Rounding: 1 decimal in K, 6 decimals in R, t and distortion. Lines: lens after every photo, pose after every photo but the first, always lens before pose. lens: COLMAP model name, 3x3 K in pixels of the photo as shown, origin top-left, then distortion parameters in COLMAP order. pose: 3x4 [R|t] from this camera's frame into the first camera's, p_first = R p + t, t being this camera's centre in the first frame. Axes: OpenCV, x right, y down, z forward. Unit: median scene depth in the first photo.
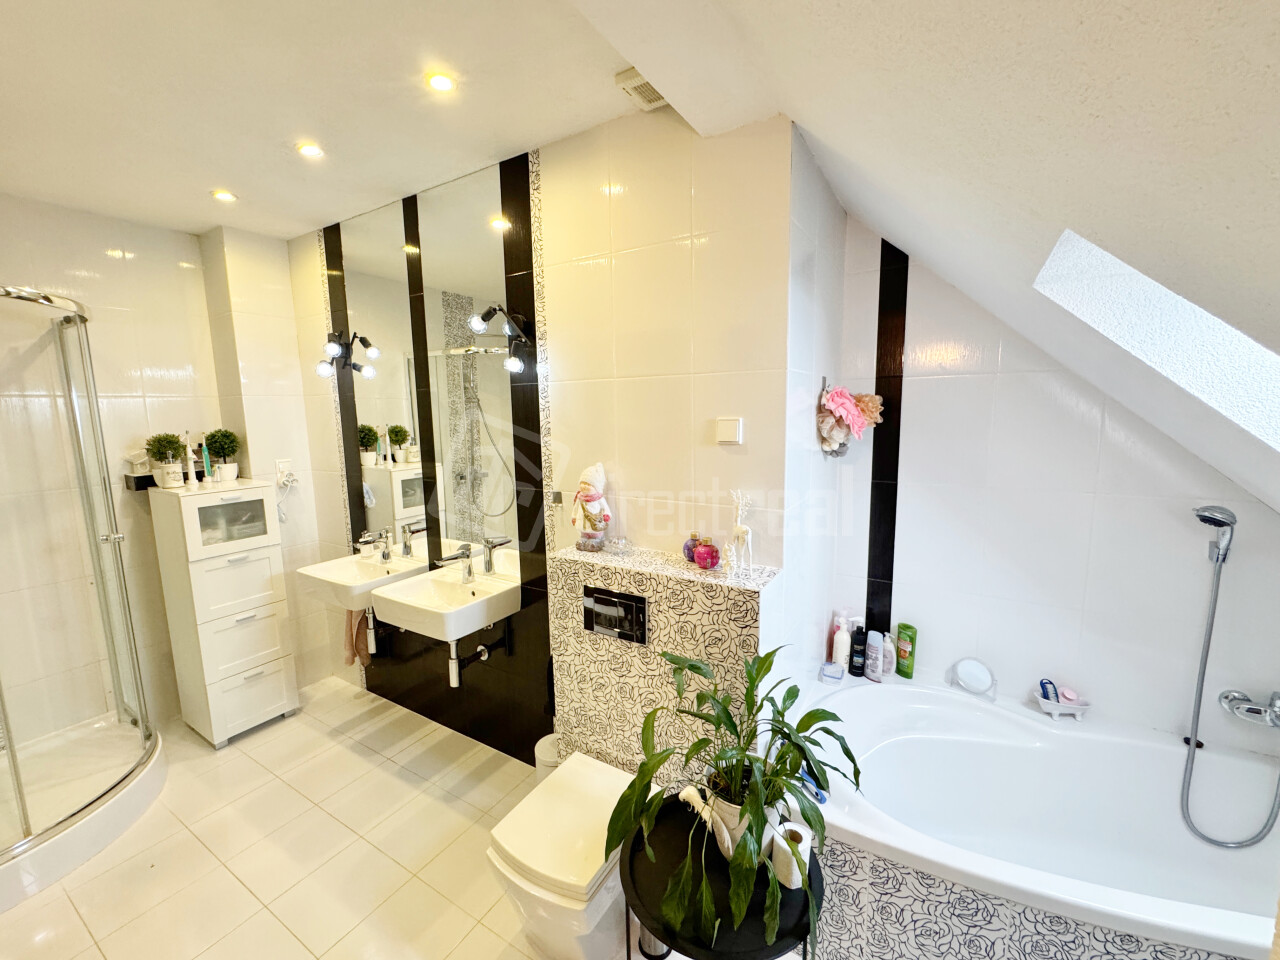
lens RADIAL K [[514.6, 0, 639.4], [0, 514.6, 477.7], [0, 0, 1]] dist [-0.005155, 0.000973]
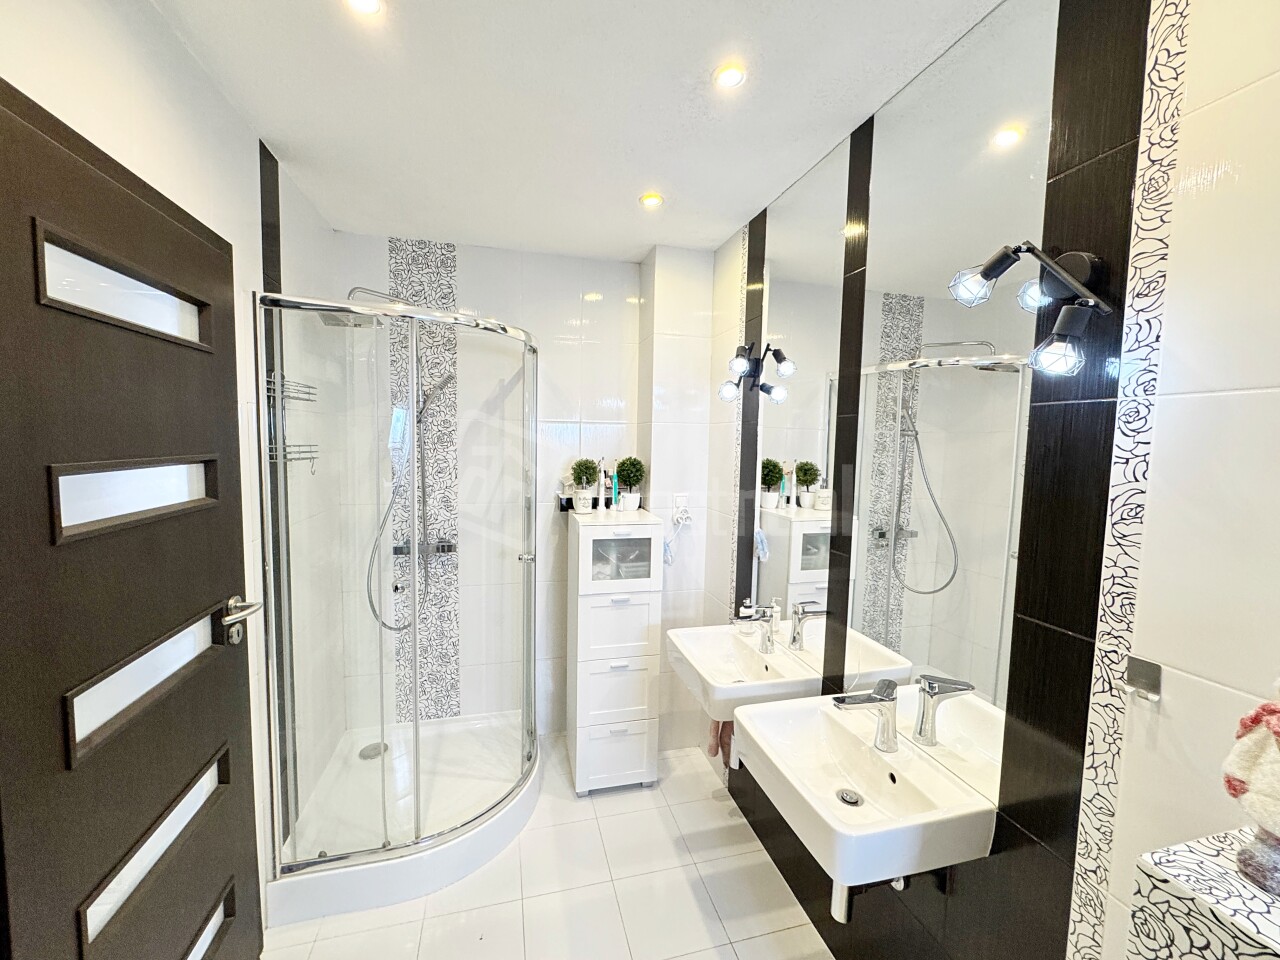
lens RADIAL K [[514.6, 0, 637.9], [0, 514.6, 481.2], [0, 0, 1]] dist [-0.005155, 0.000973]
pose [[0.718928, 0.088664, -0.689406, -0.141371], [-0.125659, 0.992067, -0.003451, -0.048722], [0.683632, 0.089112, 0.724367, 0.322814]]
